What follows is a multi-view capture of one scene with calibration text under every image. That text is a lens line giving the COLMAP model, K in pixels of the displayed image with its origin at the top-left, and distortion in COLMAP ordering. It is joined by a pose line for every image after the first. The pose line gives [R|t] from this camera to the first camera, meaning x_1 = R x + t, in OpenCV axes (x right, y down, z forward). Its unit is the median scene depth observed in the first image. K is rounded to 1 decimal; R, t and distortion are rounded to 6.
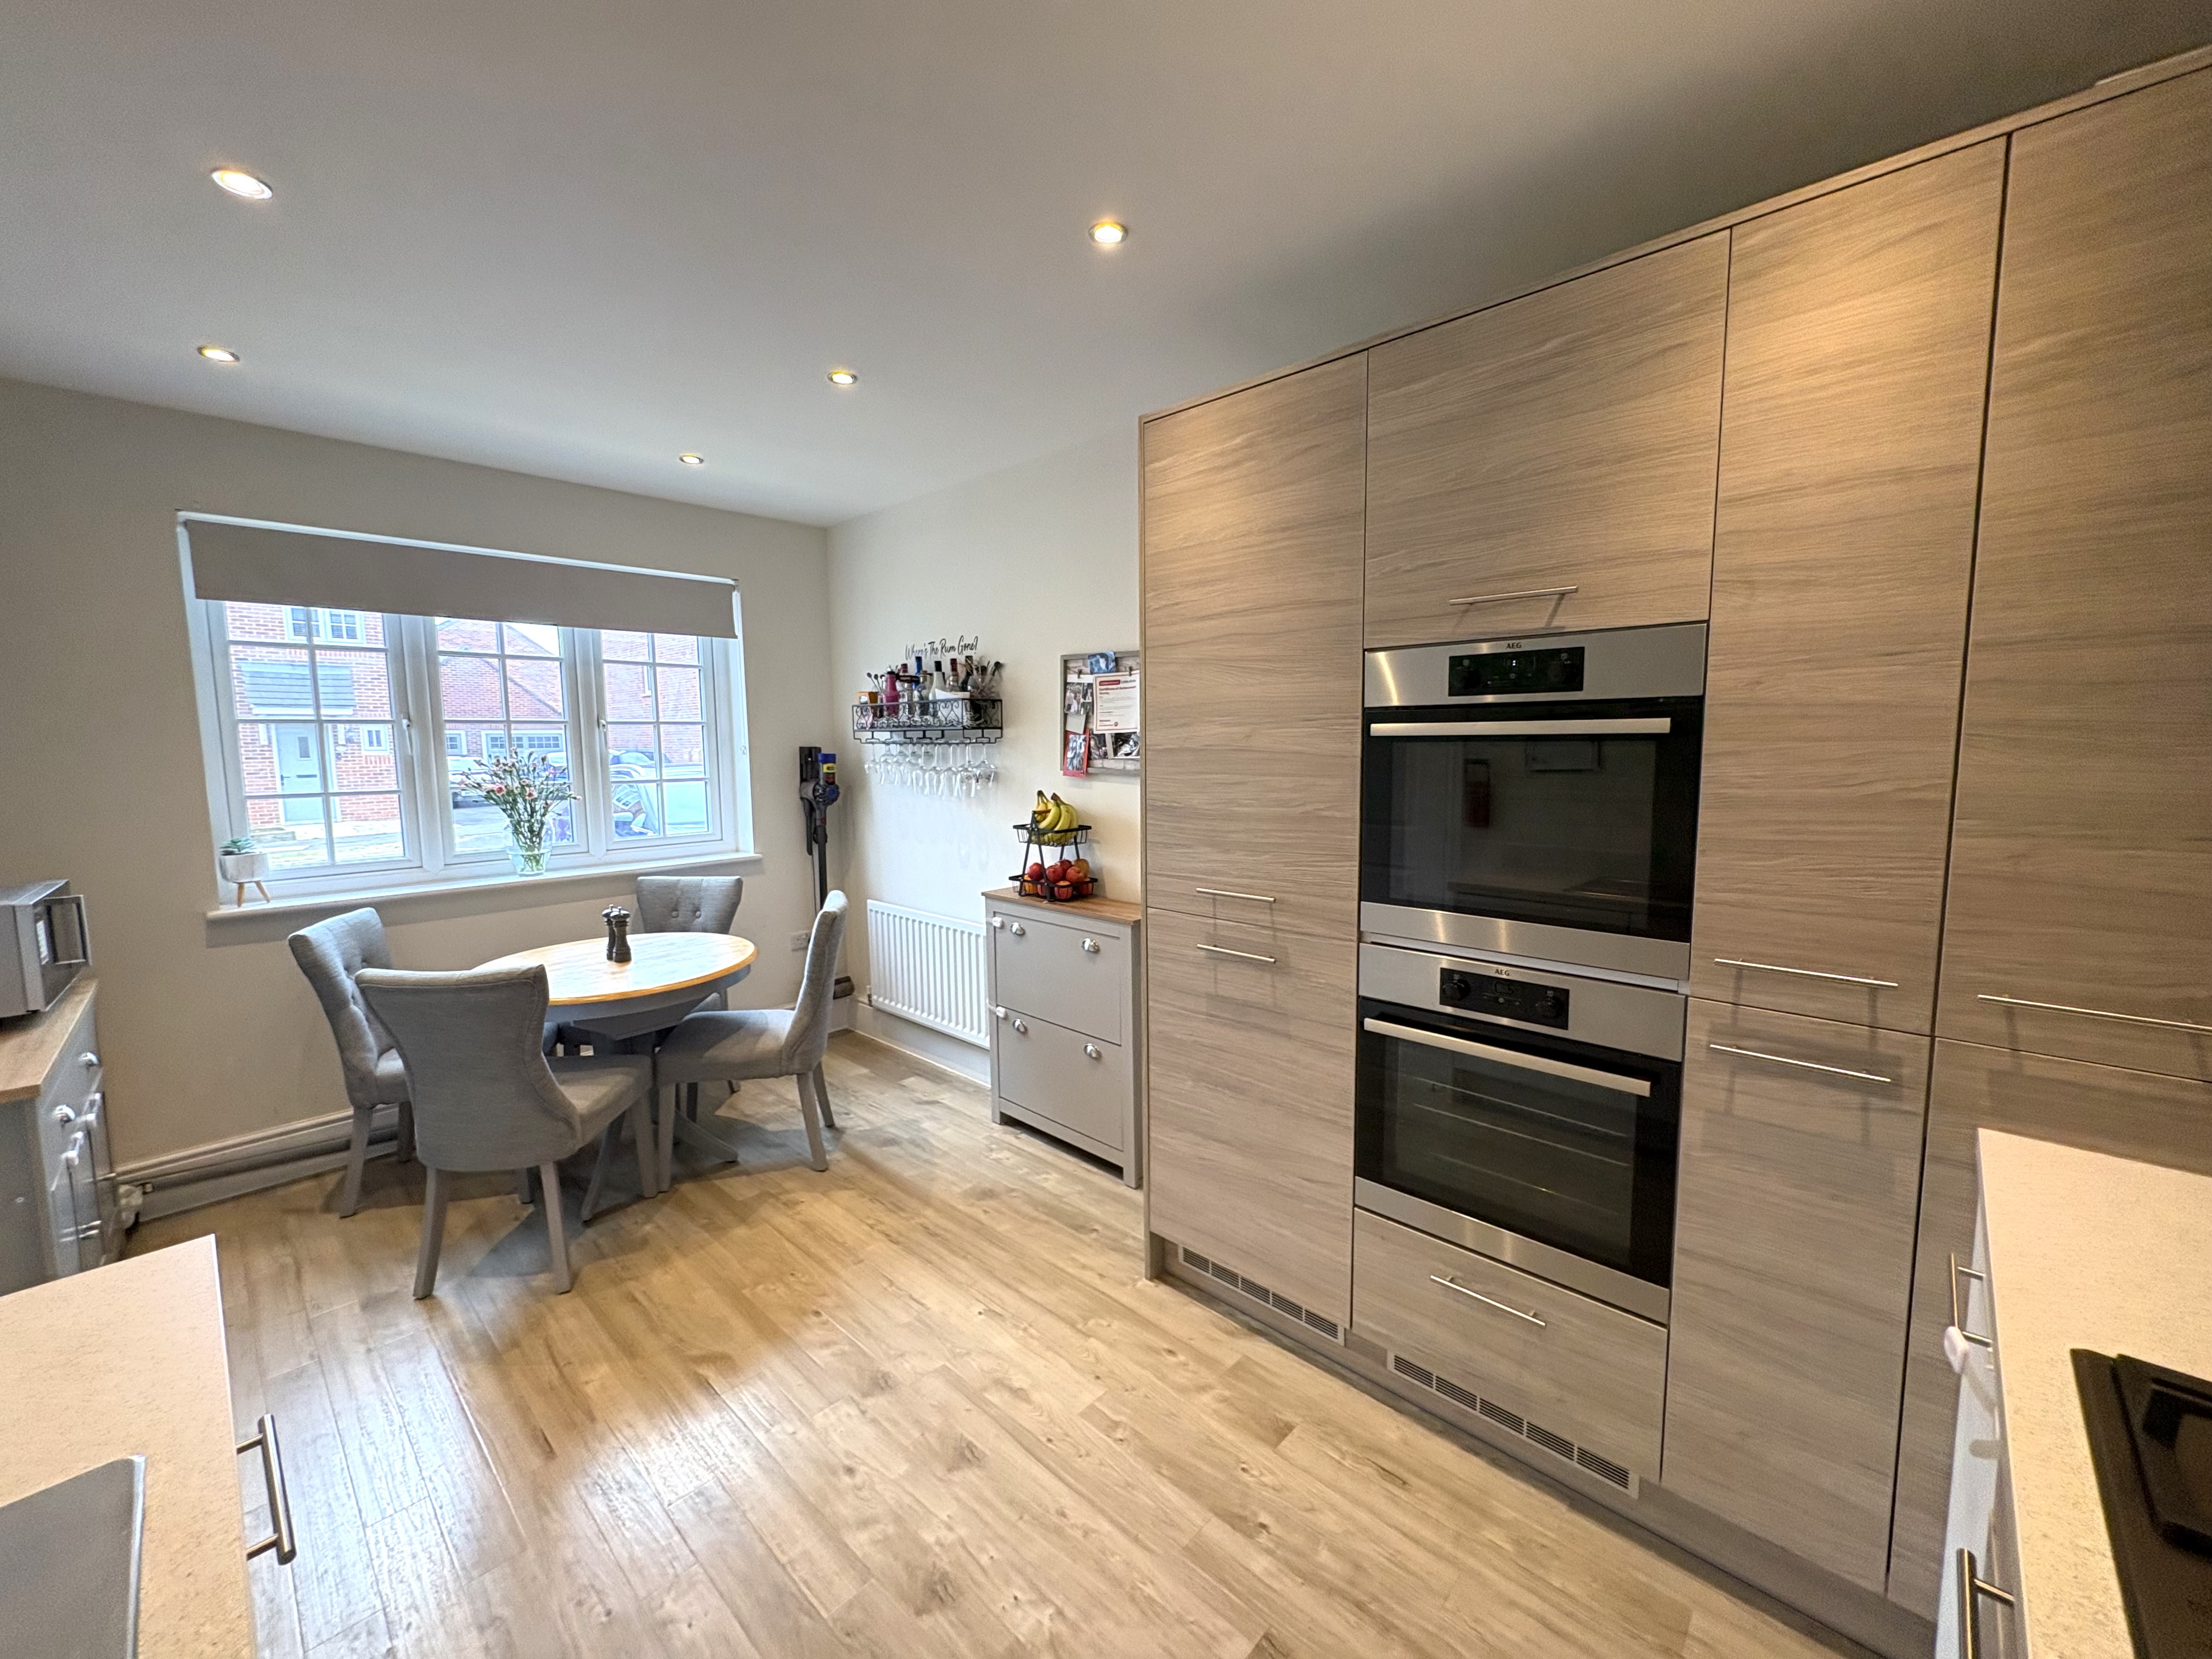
lens RADIAL K [[877.0, 0, 1106.4], [0, 877.0, 827.1], [0, 0, 1]] dist [-0.001219, -0.000091]
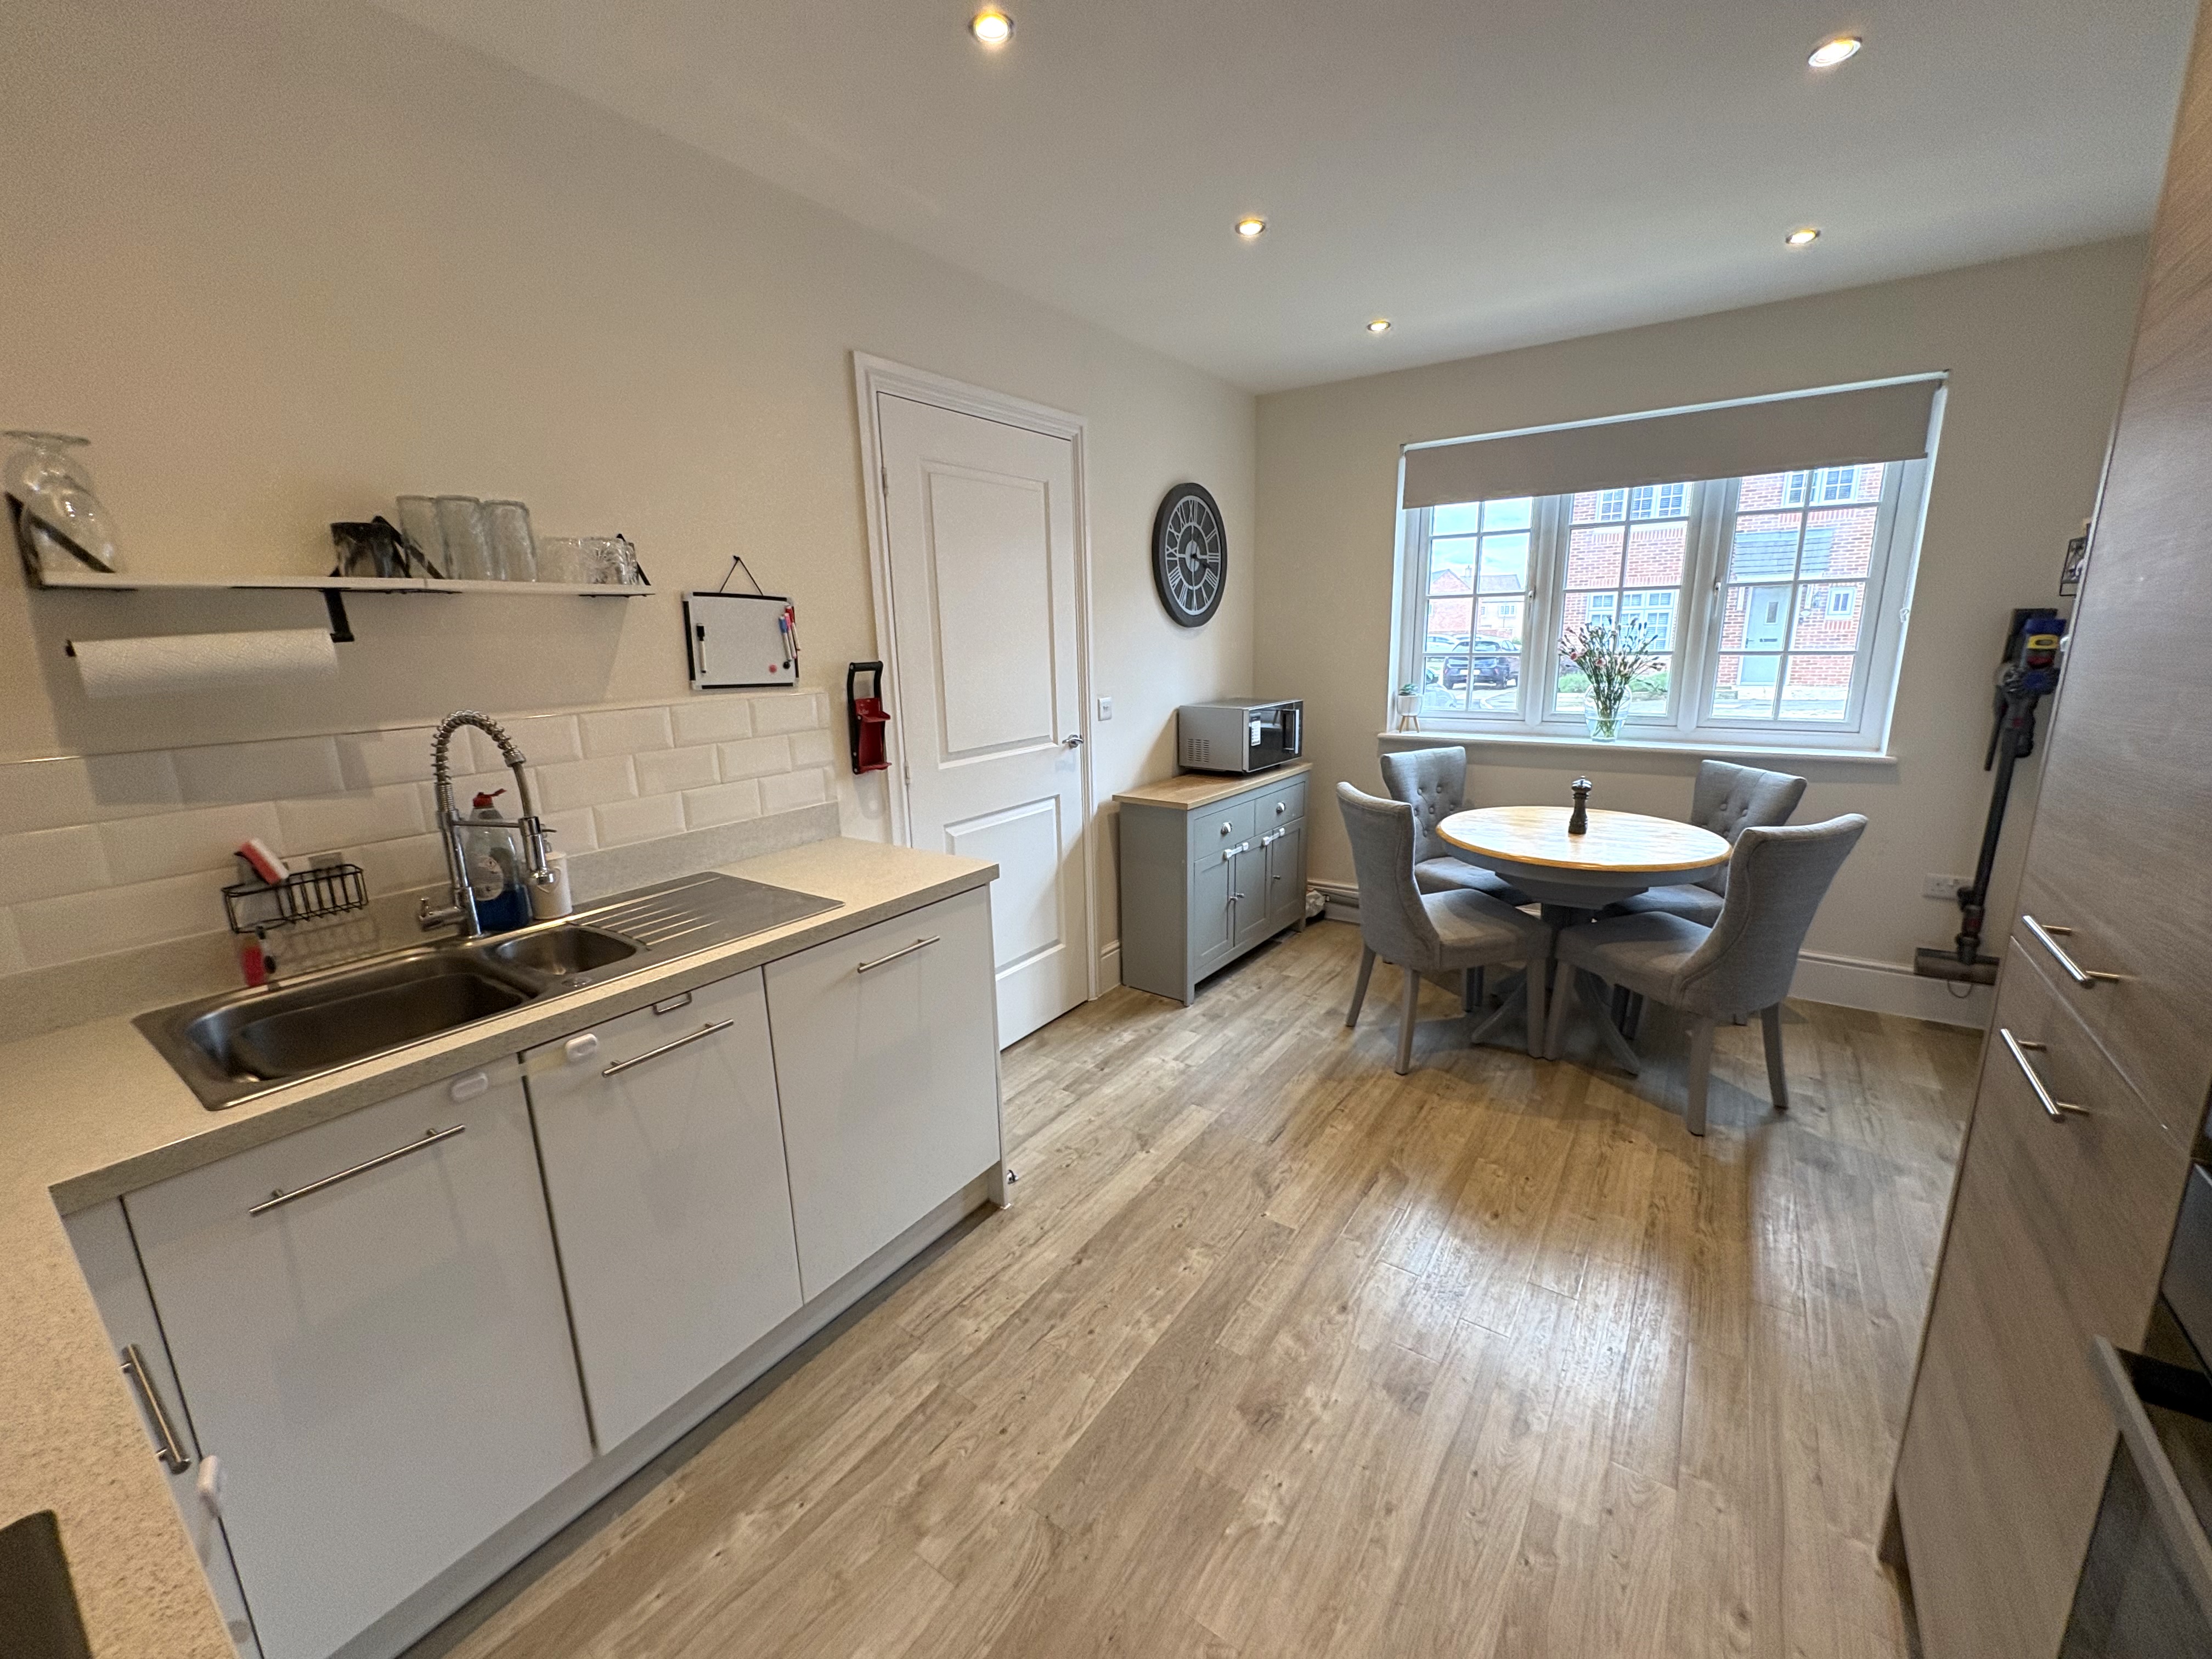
lens RADIAL K [[877.0, 0, 1106.4], [0, 877.0, 827.1], [0, 0, 1]] dist [-0.001219, -0.000091]
pose [[0.143240, 0.224508, -0.963887, 0.511024], [-0.076733, 0.973518, 0.215348, -0.043208], [0.986709, 0.043116, 0.156674, 0.468386]]
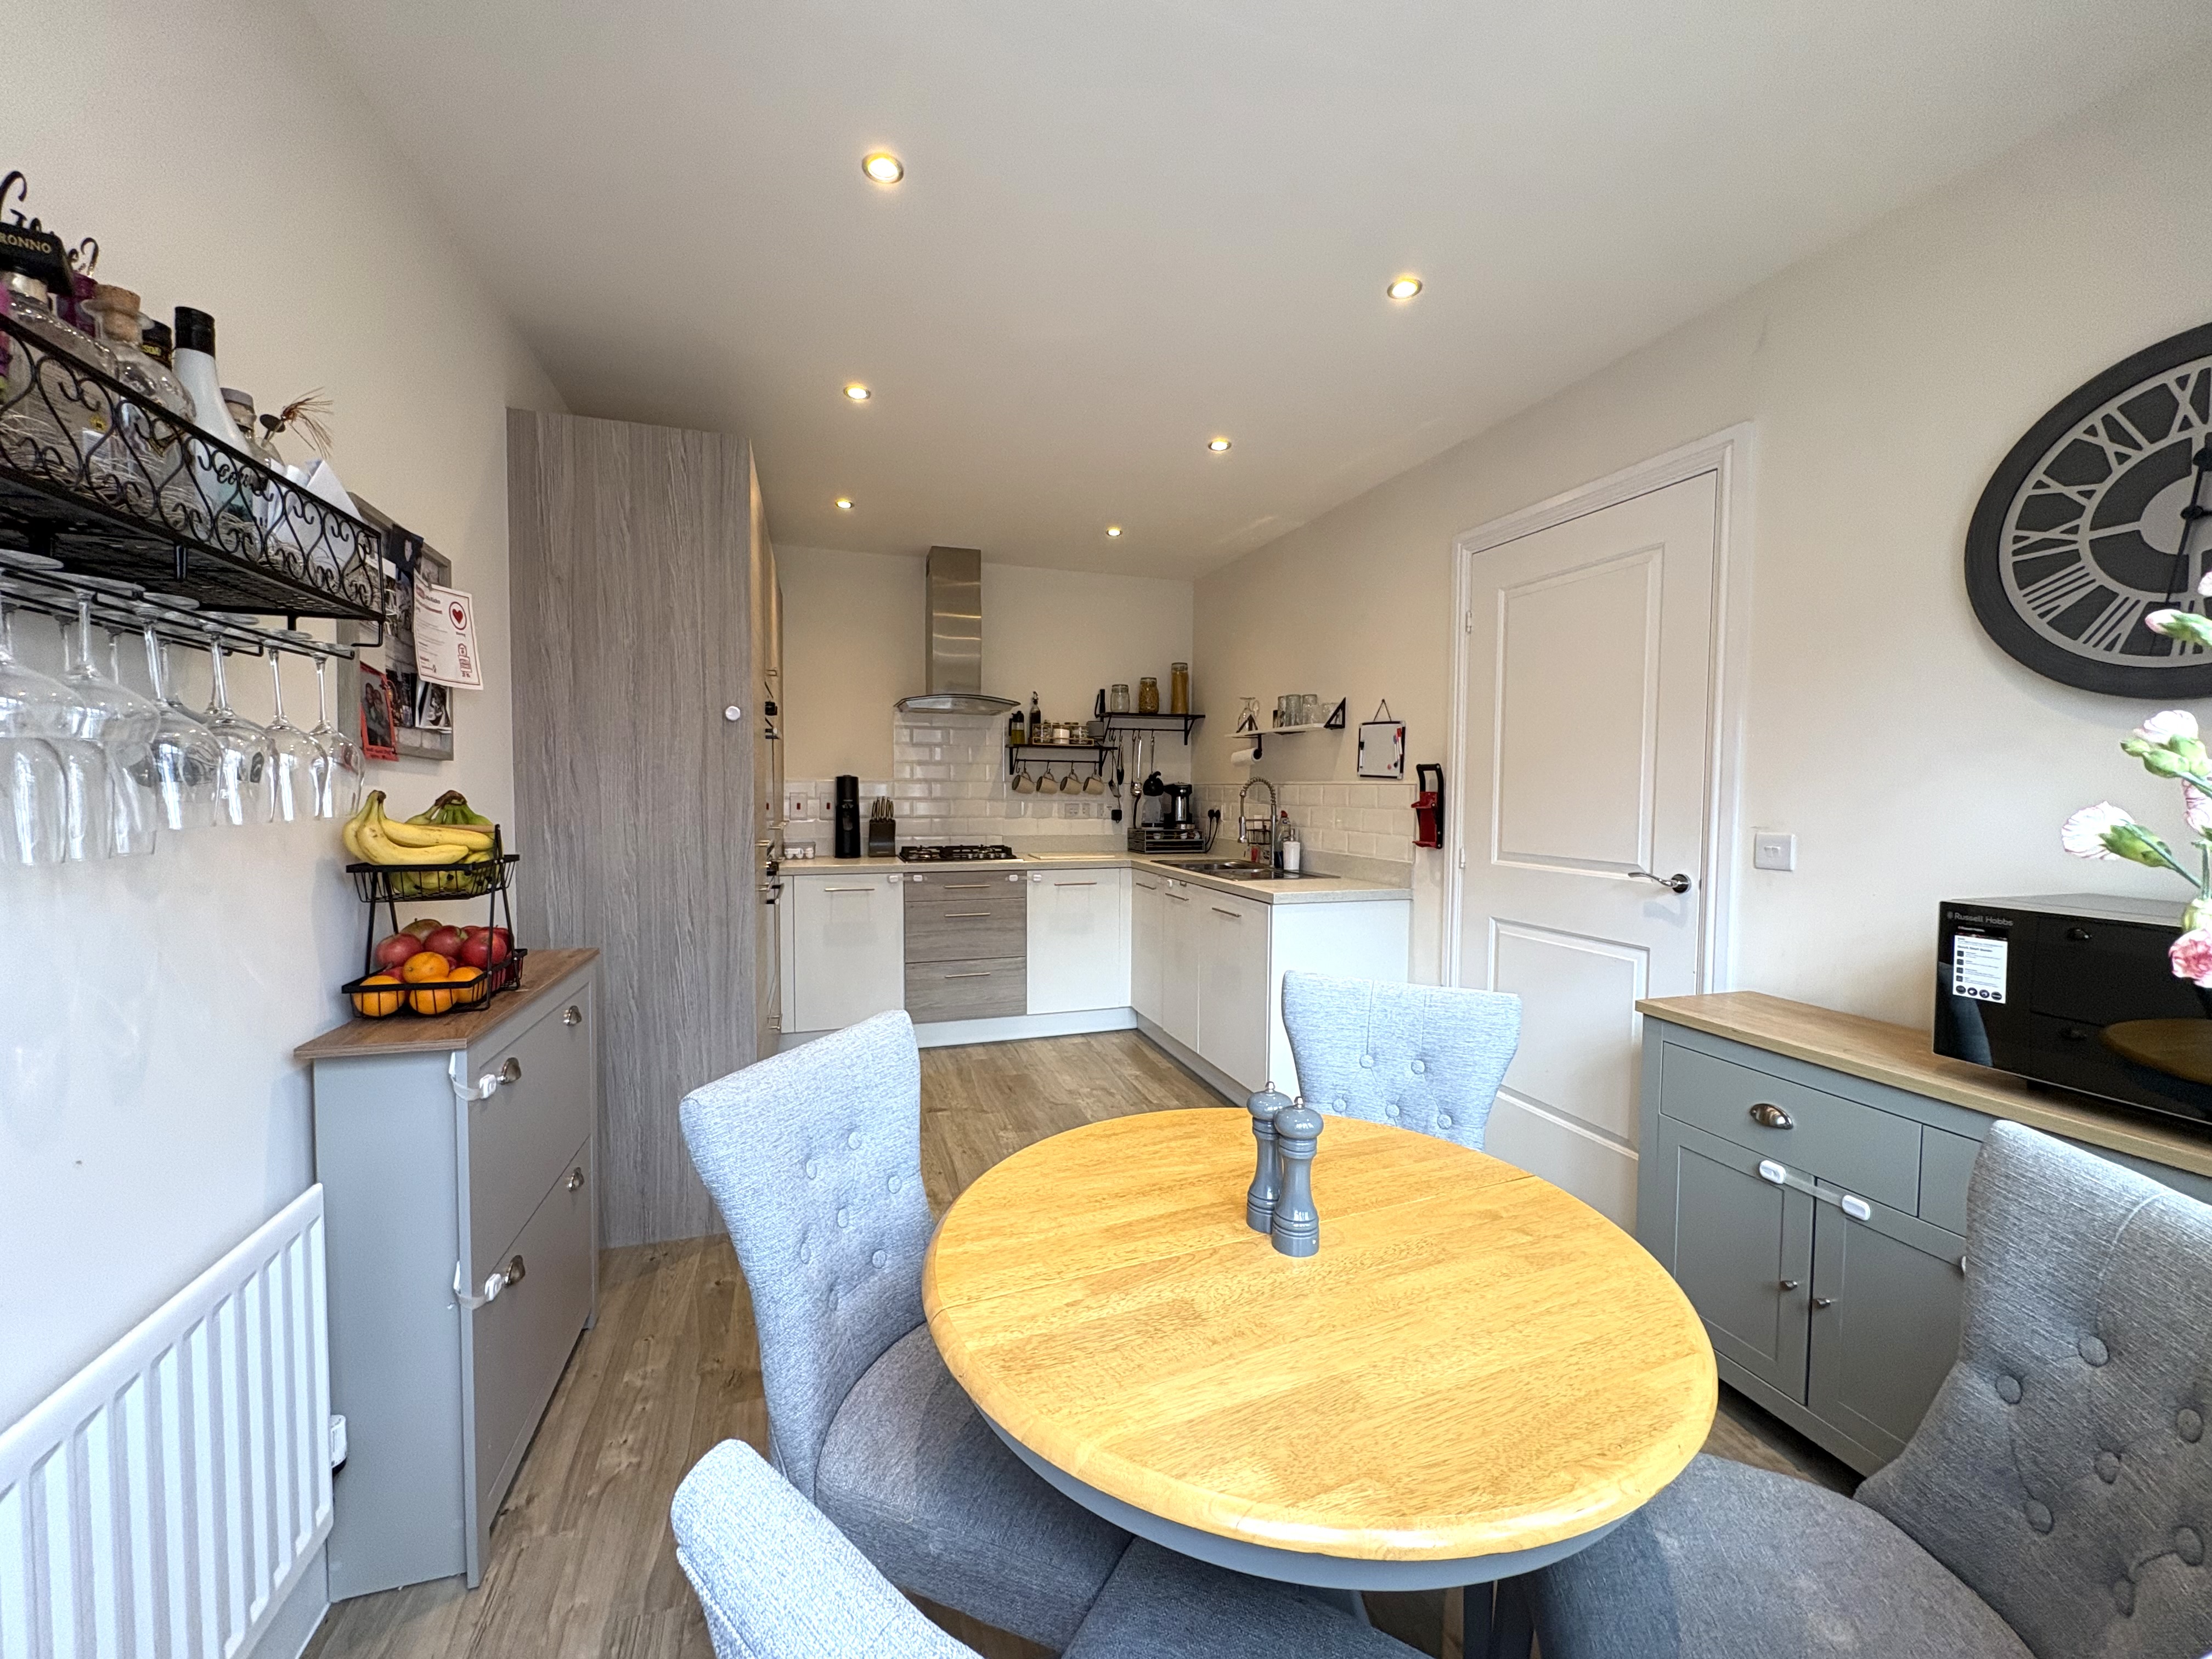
lens RADIAL K [[877.0, 0, 1106.4], [0, 877.0, 827.1], [0, 0, 1]] dist [-0.001219, -0.000091]
pose [[-0.881373, -0.018765, 0.472048, -0.995627], [0.049017, 0.990185, 0.130882, -0.104234], [-0.469871, 0.138494, -0.871803, 2.015011]]
